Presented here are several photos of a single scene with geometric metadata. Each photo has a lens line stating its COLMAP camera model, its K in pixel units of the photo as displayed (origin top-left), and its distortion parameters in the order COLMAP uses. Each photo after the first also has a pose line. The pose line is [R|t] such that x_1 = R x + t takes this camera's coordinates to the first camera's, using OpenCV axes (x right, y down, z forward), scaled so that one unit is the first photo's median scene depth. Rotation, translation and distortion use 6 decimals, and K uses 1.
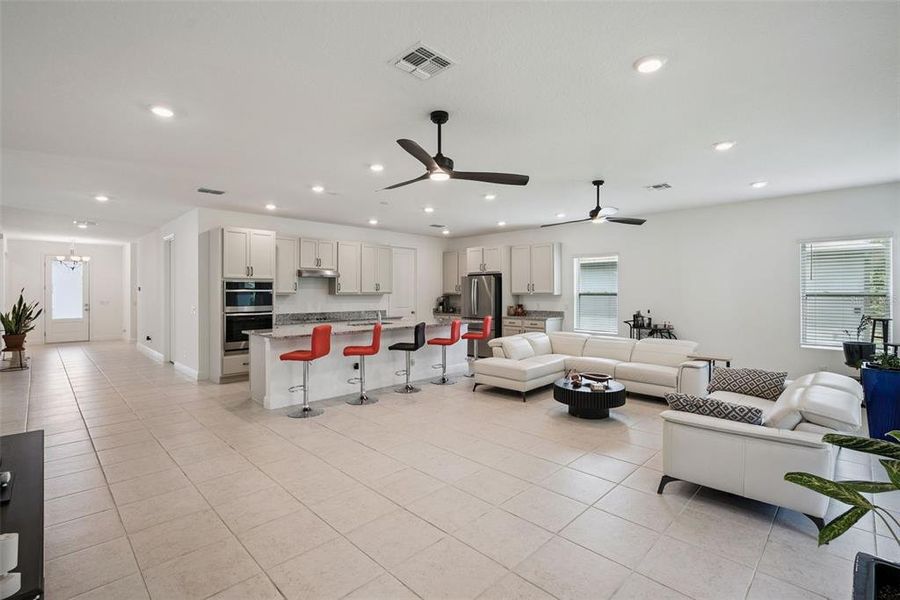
lens RADIAL K [[410.7, 0, 448.9], [0, 410.7, 292.9], [0, 0, 1]] dist [-0.001540, 0.000348]
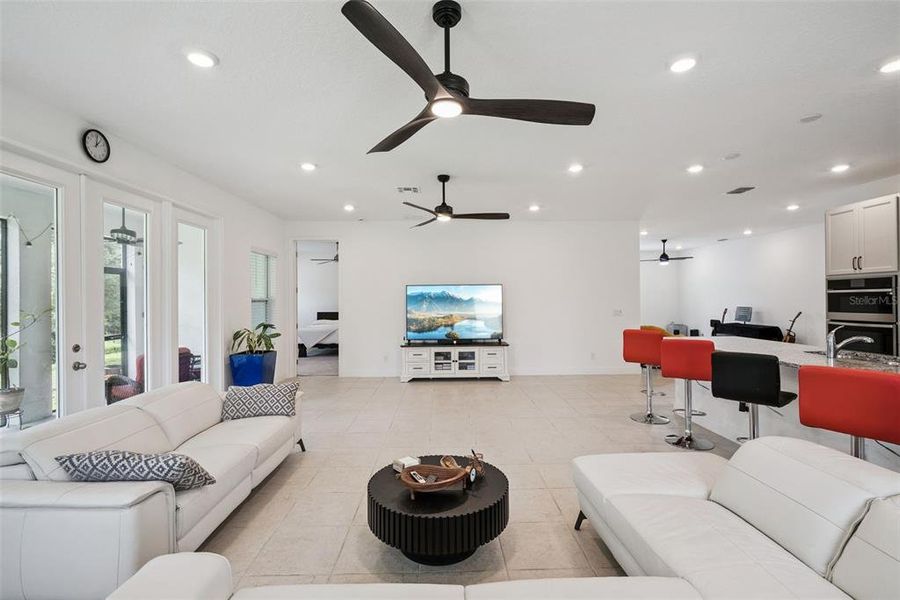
lens RADIAL K [[415.0, 0, 450.0], [0, 415.0, 300.0], [0, 0, 1]] dist [-0.000982, 0.000311]
pose [[-0.688657, 0.007371, -0.725050, 0.435111], [0.007525, 0.999967, 0.003019, 0.002418], [0.725049, -0.003377, -0.688689, 0.844366]]
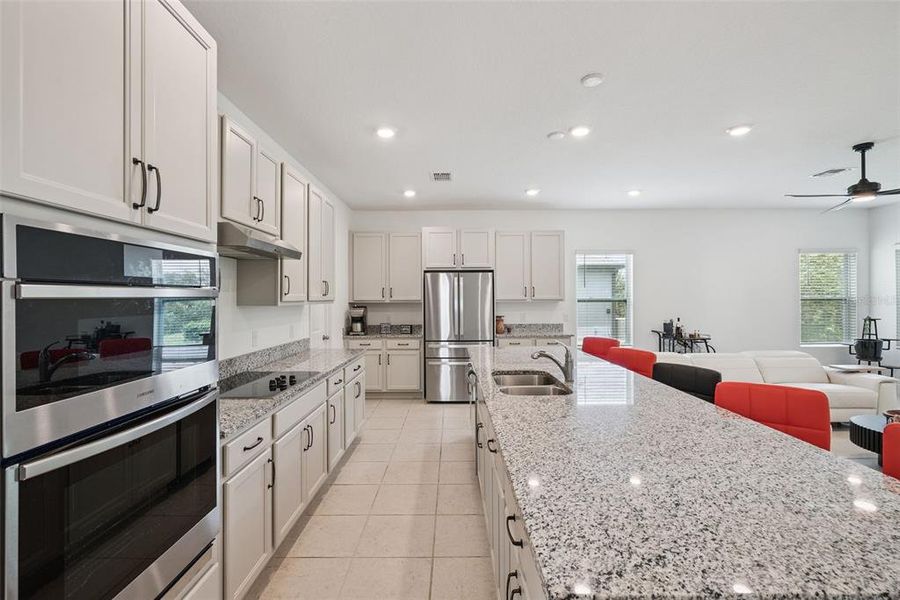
lens RADIAL K [[409.3, 0, 451.2], [0, 409.3, 299.1], [0, 0, 1]] dist [-0.004312, -0.000027]
pose [[0.707780, -0.003770, 0.706422, -0.443789], [0.004857, 0.999988, 0.000470, -0.001857], [-0.706416, 0.003099, 0.707790, 0.666481]]
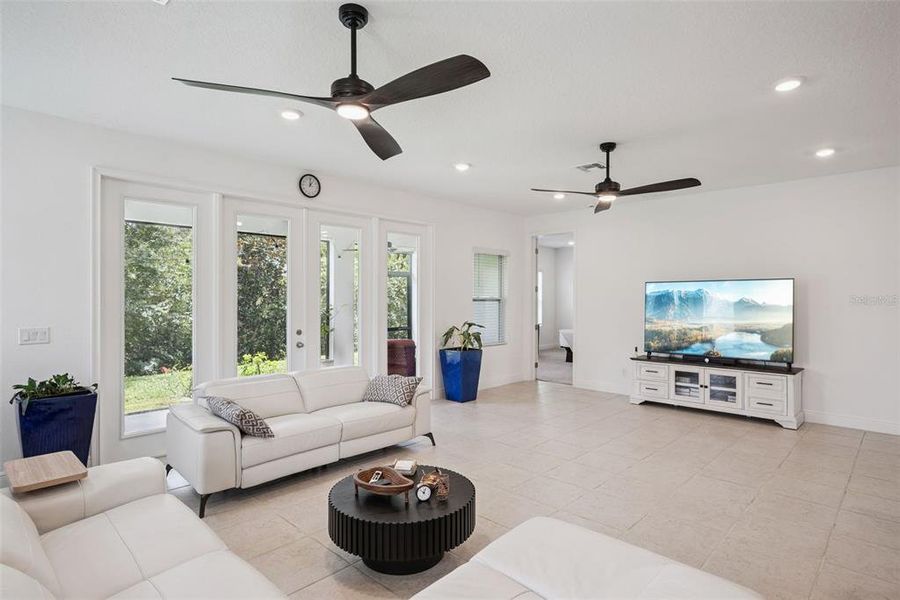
lens RADIAL K [[478.1, 0, 450.0], [0, 478.1, 300.0], [0, 0, 1]] dist [-0.000805, -0.000192]
pose [[-0.999635, -0.002039, -0.026951, 0.191862], [-0.002122, 0.999993, 0.003022, 0.001061], [0.026945, 0.003078, -0.999632, 0.969772]]
